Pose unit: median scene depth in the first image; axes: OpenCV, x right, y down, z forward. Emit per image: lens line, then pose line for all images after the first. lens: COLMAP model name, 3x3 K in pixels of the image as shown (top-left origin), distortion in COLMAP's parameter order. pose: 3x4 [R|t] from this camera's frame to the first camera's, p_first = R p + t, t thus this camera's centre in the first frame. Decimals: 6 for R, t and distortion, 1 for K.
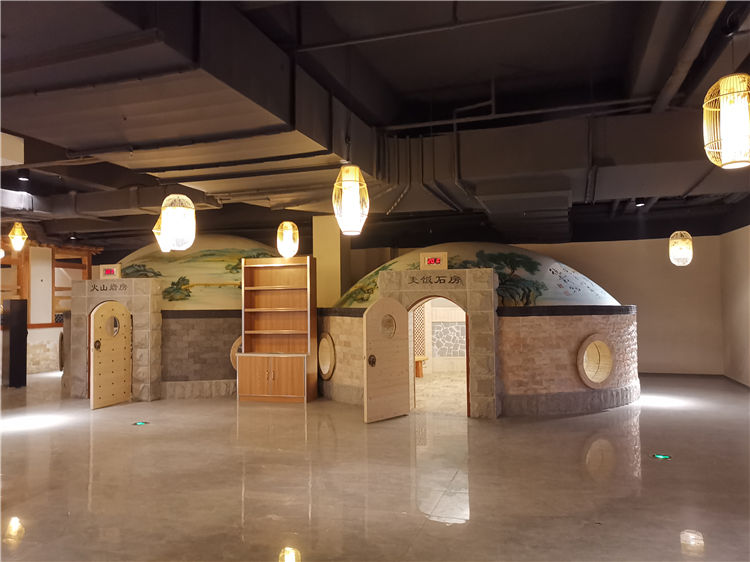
lens RADIAL K [[584.8, 0, 375.0], [0, 584.8, 281.0], [0, 0, 1]] dist [0.049545, -0.001718]
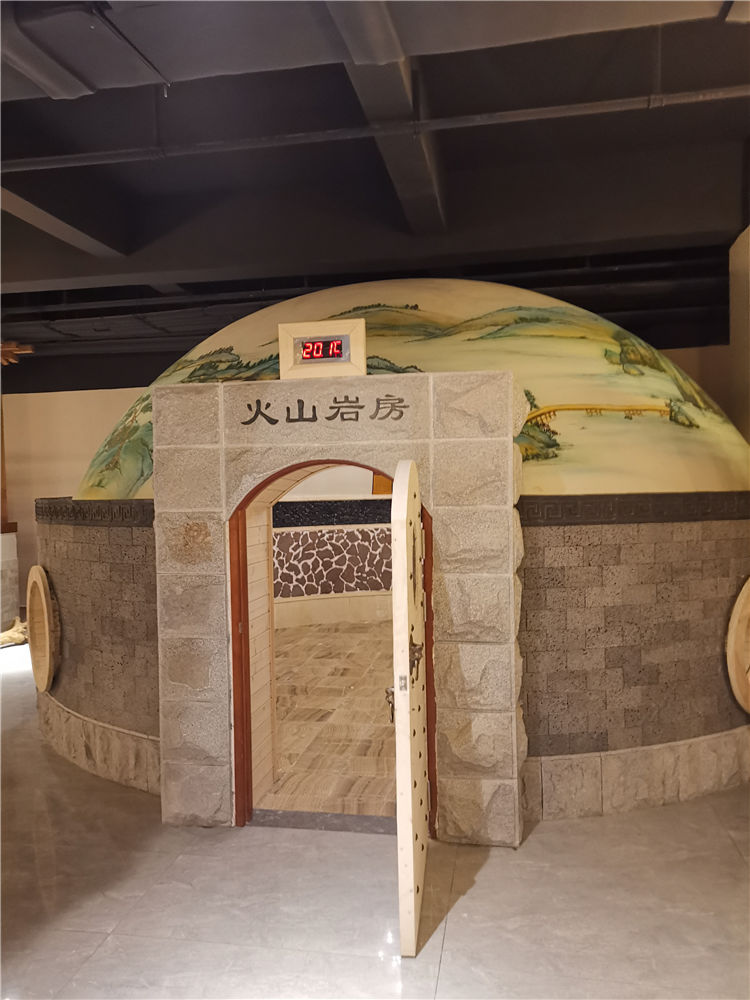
lens RADIAL K [[779.7, 0, 375.0], [0, 779.7, 500.0], [0, 0, 1]] dist [0.049545, -0.001718]
pose [[0.990826, -0.010722, 0.134717, -0.477045], [0.002711, 0.998224, 0.059511, 0.030184], [-0.135116, -0.058600, 0.989095, 0.658169]]
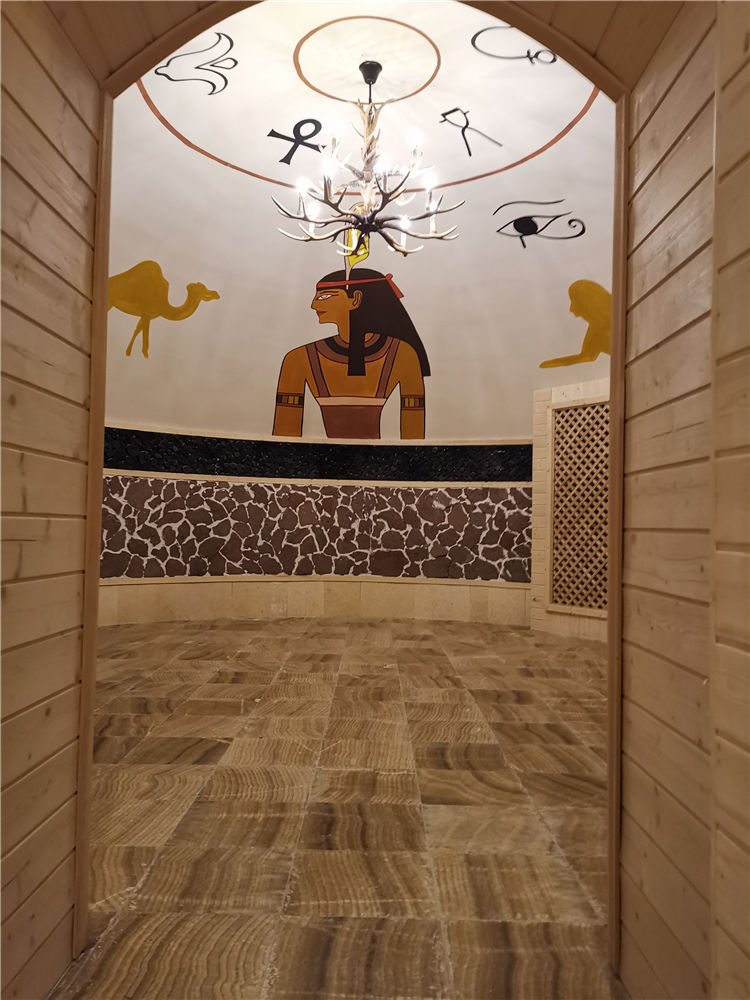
lens RADIAL K [[779.7, 0, 375.0], [0, 779.7, 500.0], [0, 0, 1]] dist [0.049545, -0.001718]
pose [[0.950278, 0.041227, 0.308661, -0.475039], [-0.043009, 0.999074, -0.001032, 0.067378], [-0.308418, -0.012295, 0.951172, 0.762637]]
